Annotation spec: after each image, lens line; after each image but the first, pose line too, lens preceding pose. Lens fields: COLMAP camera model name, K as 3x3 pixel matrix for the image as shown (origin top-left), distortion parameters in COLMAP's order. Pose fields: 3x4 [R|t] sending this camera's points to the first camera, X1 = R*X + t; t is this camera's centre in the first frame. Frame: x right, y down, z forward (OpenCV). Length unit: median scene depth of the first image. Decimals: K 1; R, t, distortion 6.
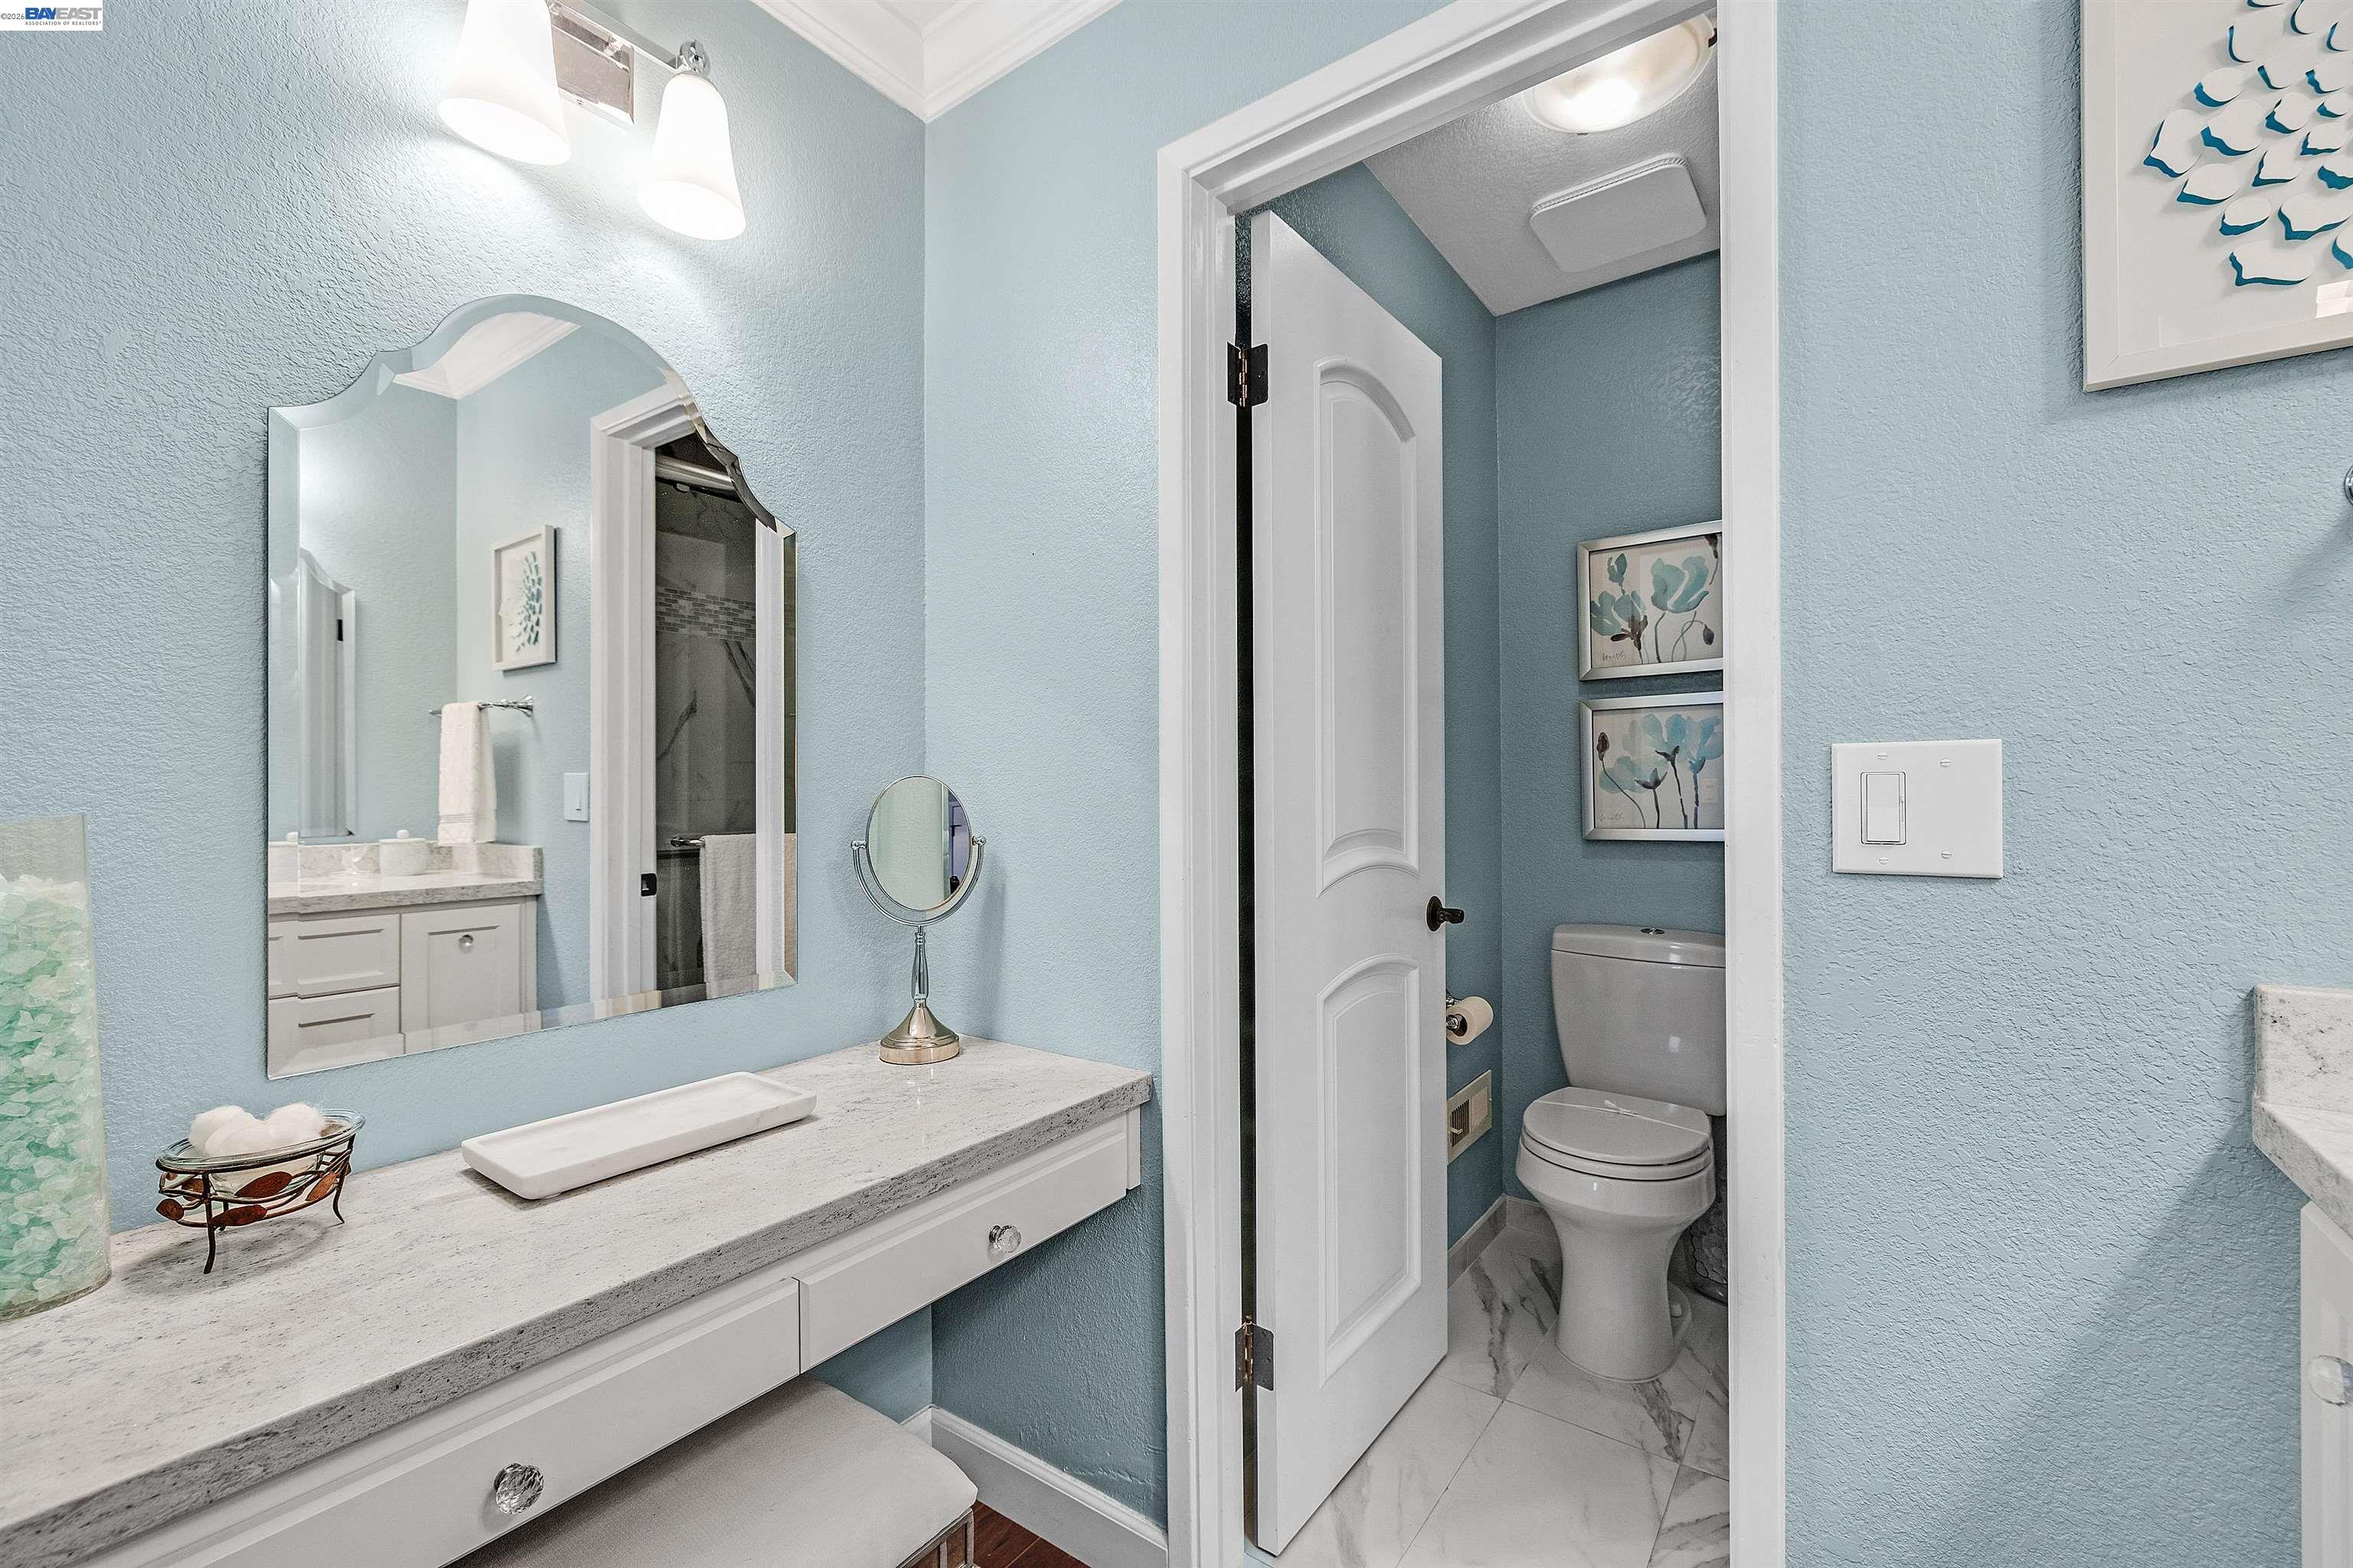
lens RADIAL K [[982.9, 0, 1169.5], [0, 982.9, 796.1], [0, 0, 1]] dist [-0.007146, -0.000133]
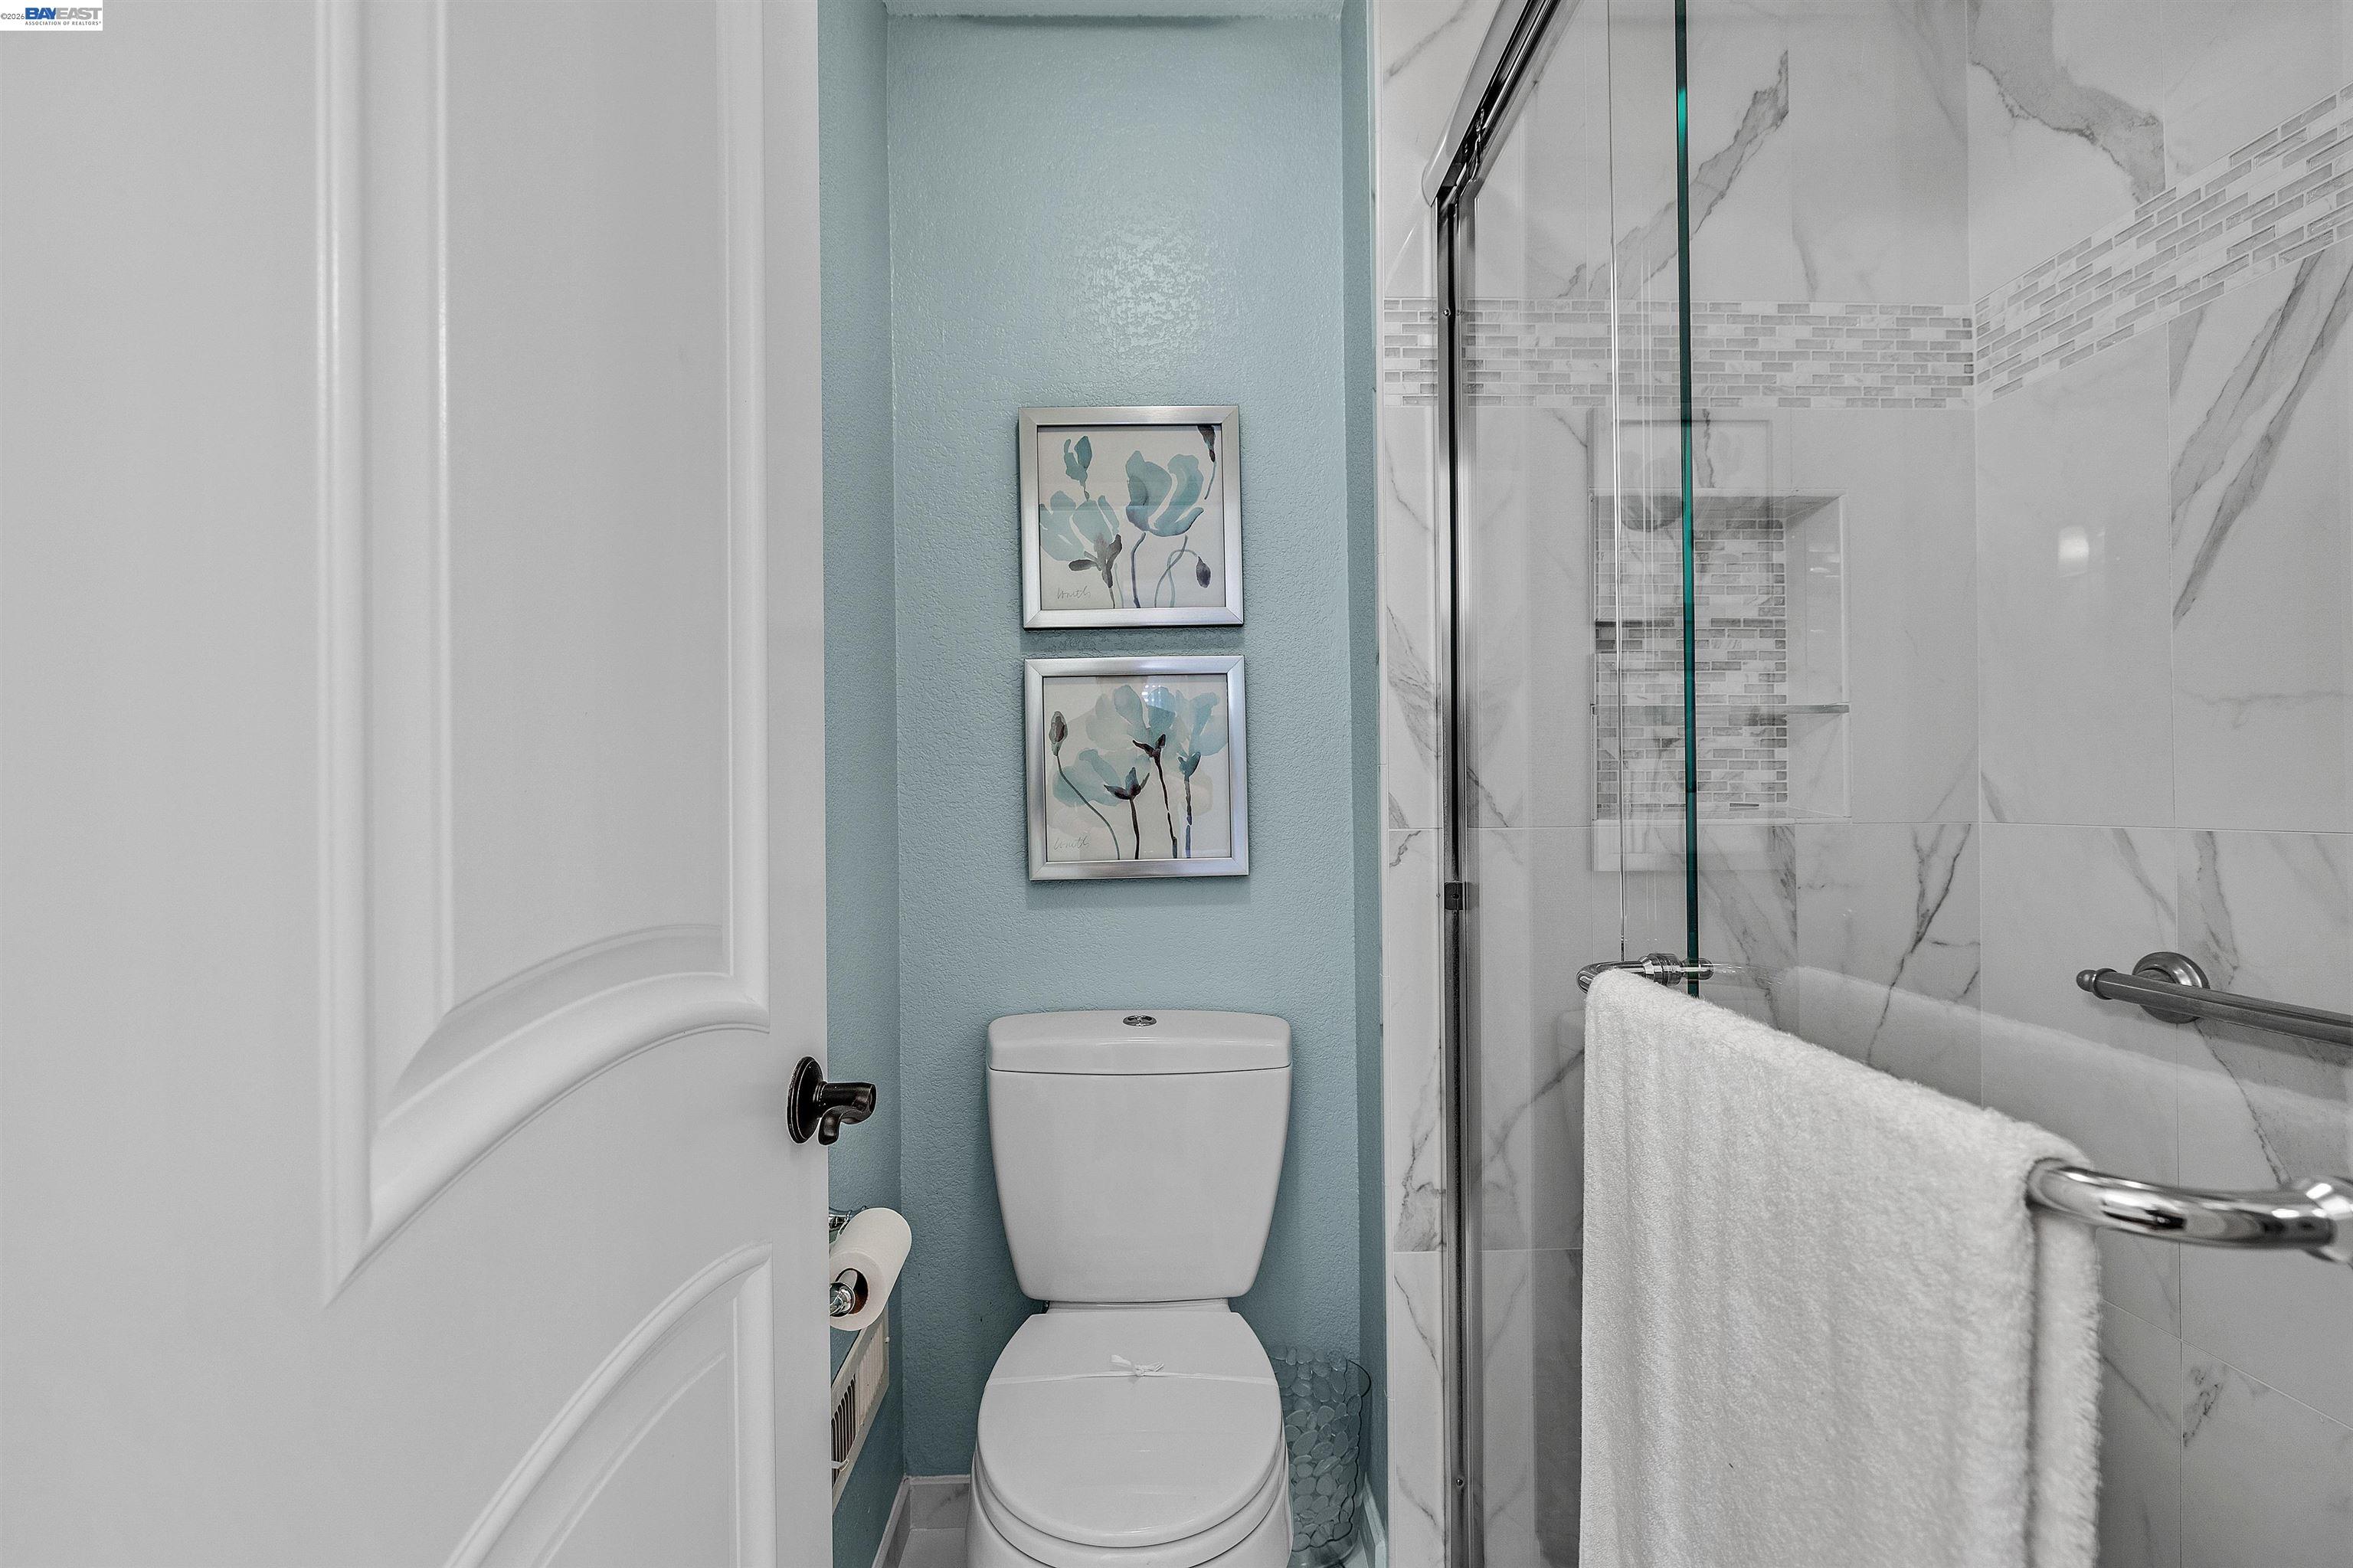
lens RADIAL K [[982.9, 0, 1170.0], [0, 982.9, 788.4], [0, 0, 1]] dist [-0.007146, -0.000133]
pose [[0.788557, -0.000738, 0.614961, 0.109227], [0.009725, 0.999889, -0.011271, -0.007105], [-0.614884, 0.014868, 0.788477, 0.466780]]
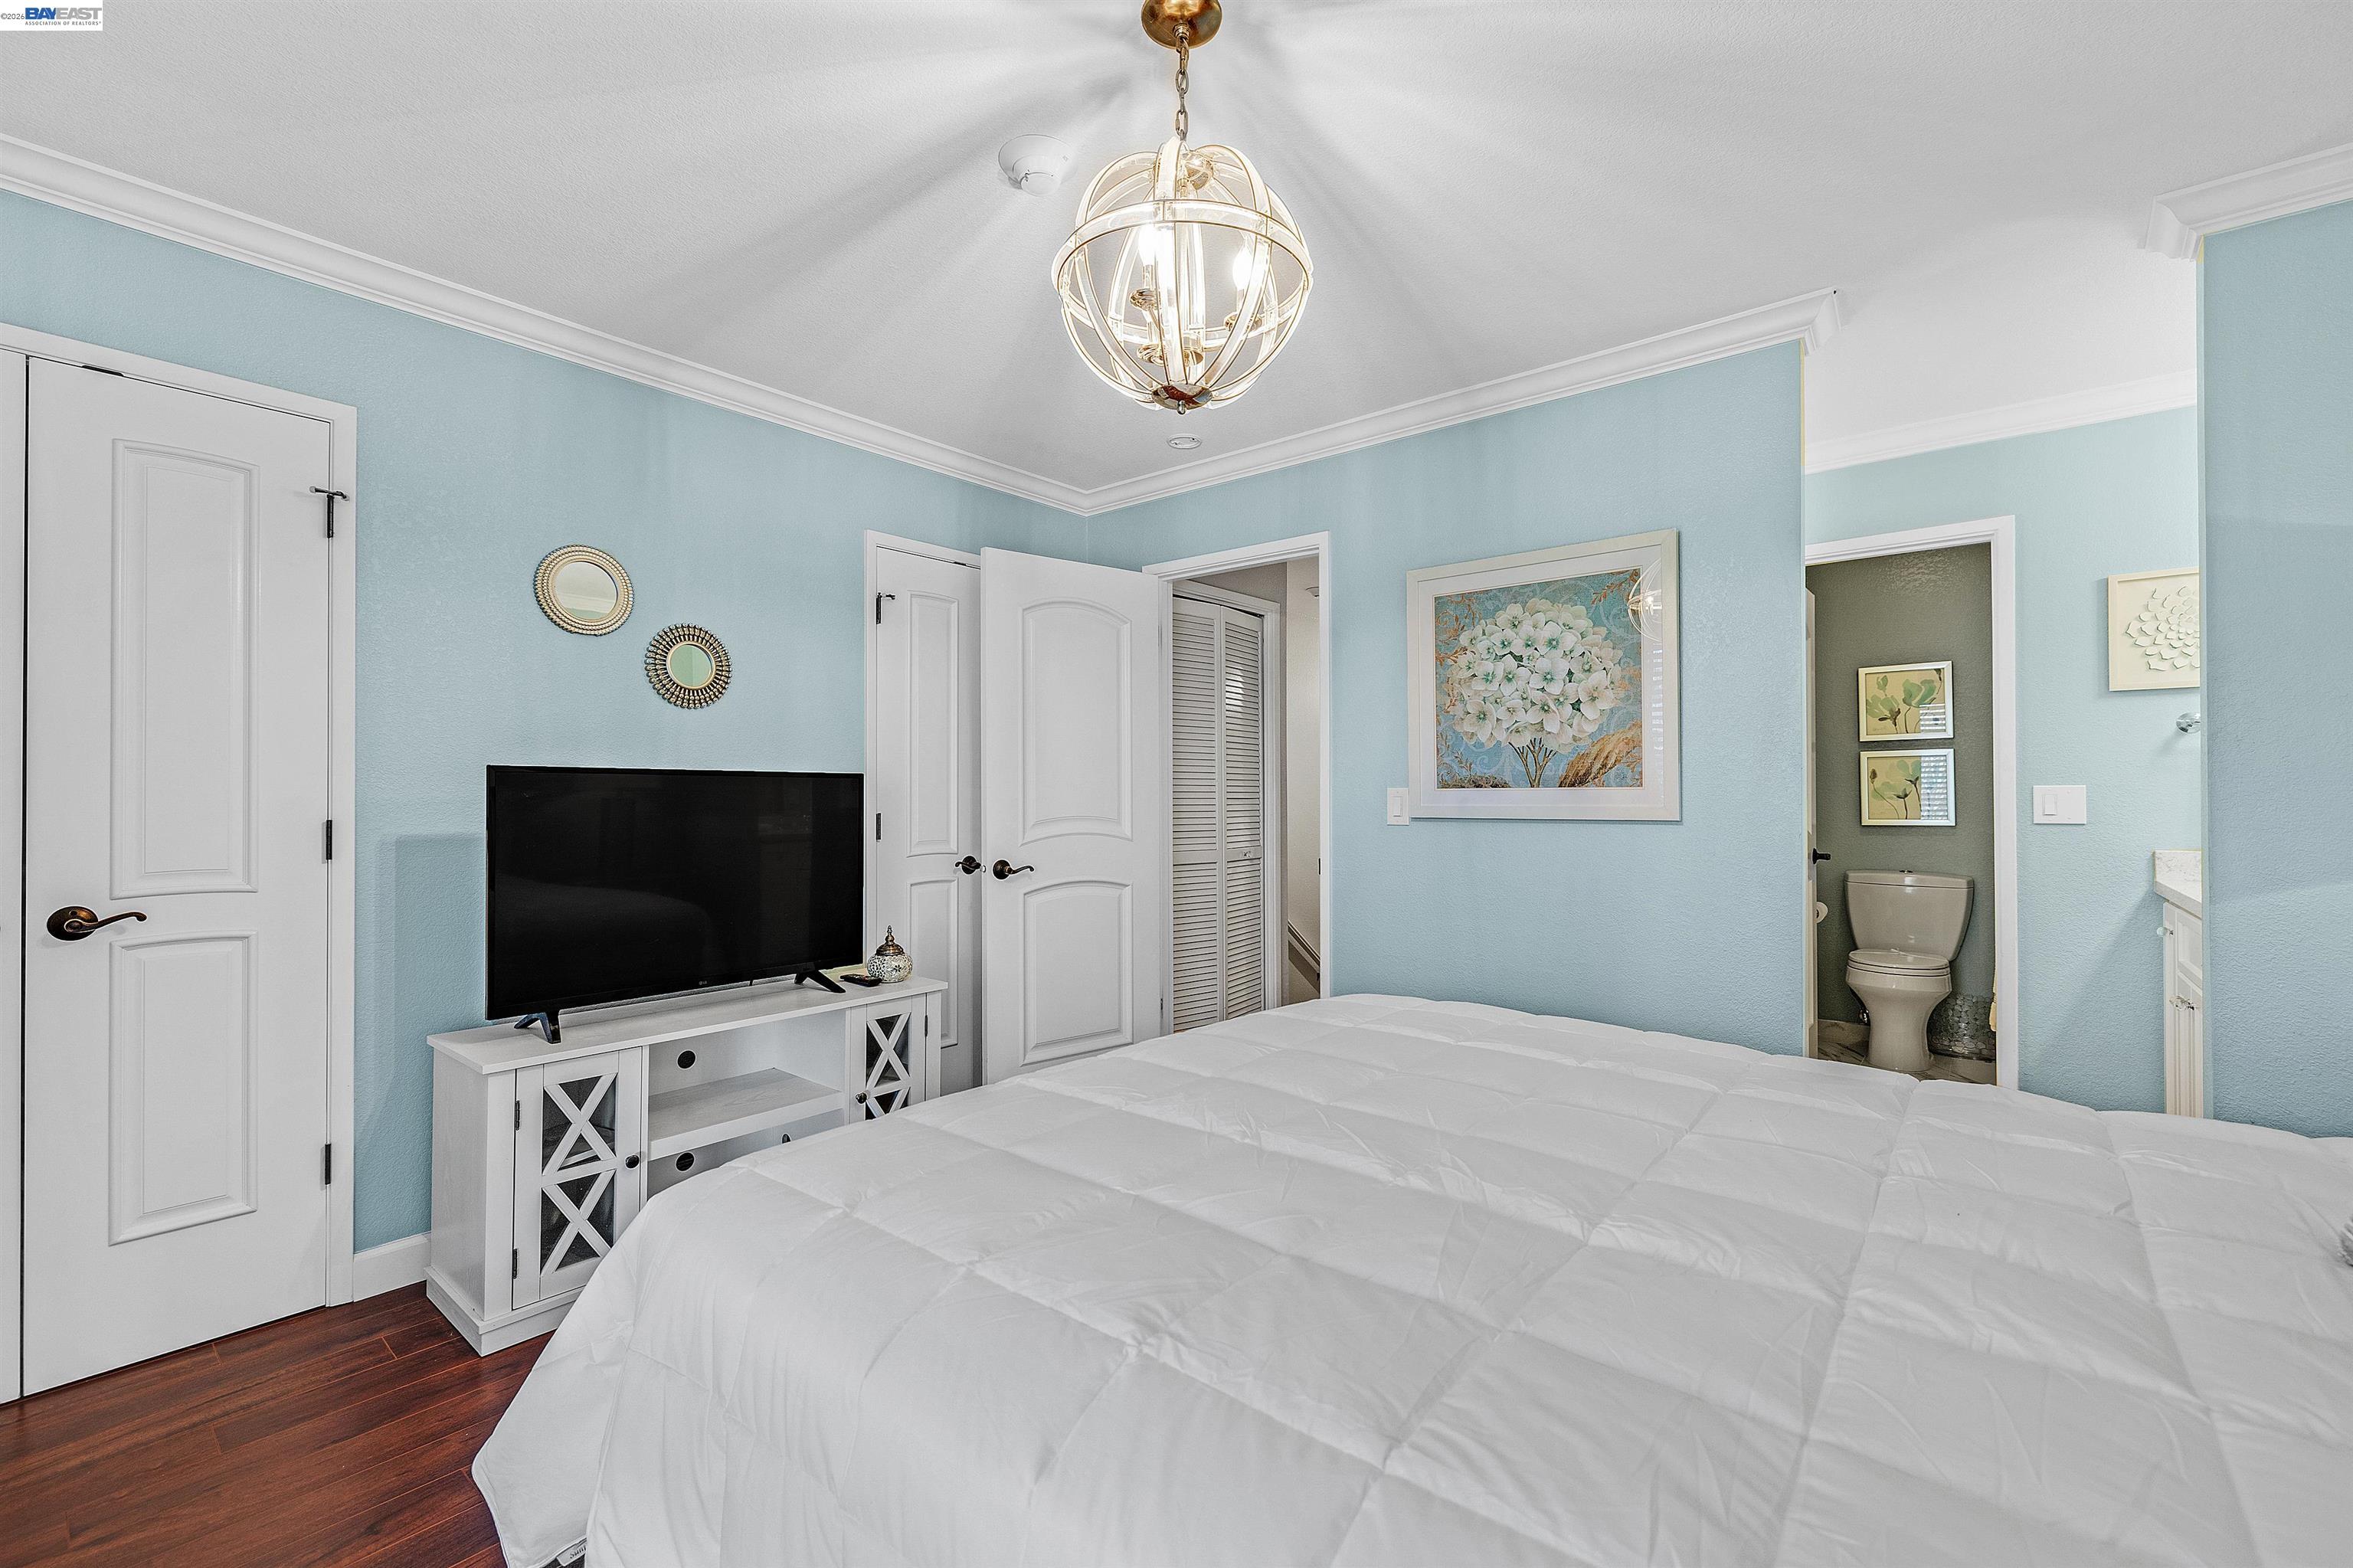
lens RADIAL K [[982.9, 0, 1165.2], [0, 982.9, 784.7], [0, 0, 1]] dist [-0.007146, -0.000133]
pose [[0.997656, 0.008218, -0.067937, -0.823149], [-0.009393, 0.999811, -0.016997, 0.011402], [0.067785, 0.017595, 0.997545, -1.014903]]
